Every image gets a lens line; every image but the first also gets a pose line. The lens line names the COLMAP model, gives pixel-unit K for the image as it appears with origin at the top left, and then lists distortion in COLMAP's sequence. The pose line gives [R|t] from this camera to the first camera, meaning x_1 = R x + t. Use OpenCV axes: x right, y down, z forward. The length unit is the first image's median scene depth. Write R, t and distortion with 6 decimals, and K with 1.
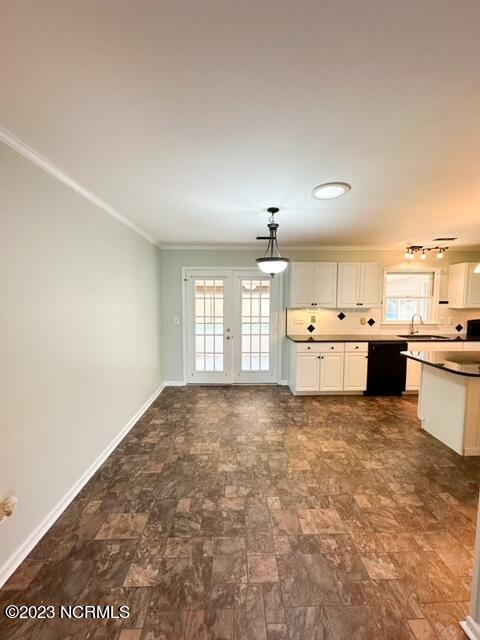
lens RADIAL K [[251.5, 0, 244.6], [0, 251.5, 319.7], [0, 0, 1]] dist [-0.003844, -0.000812]
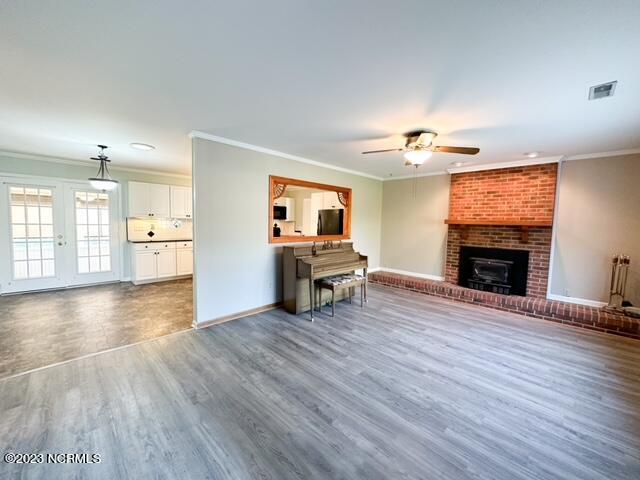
lens RADIAL K [[251.5, 0, 323.1], [0, 251.5, 240.3], [0, 0, 1]] dist [-0.003844, -0.000812]
pose [[0.721818, -0.032301, 0.691329, 0.008128], [0.034220, 0.999354, 0.010965, 0.087884], [-0.691236, 0.015743, 0.722457, -0.586069]]
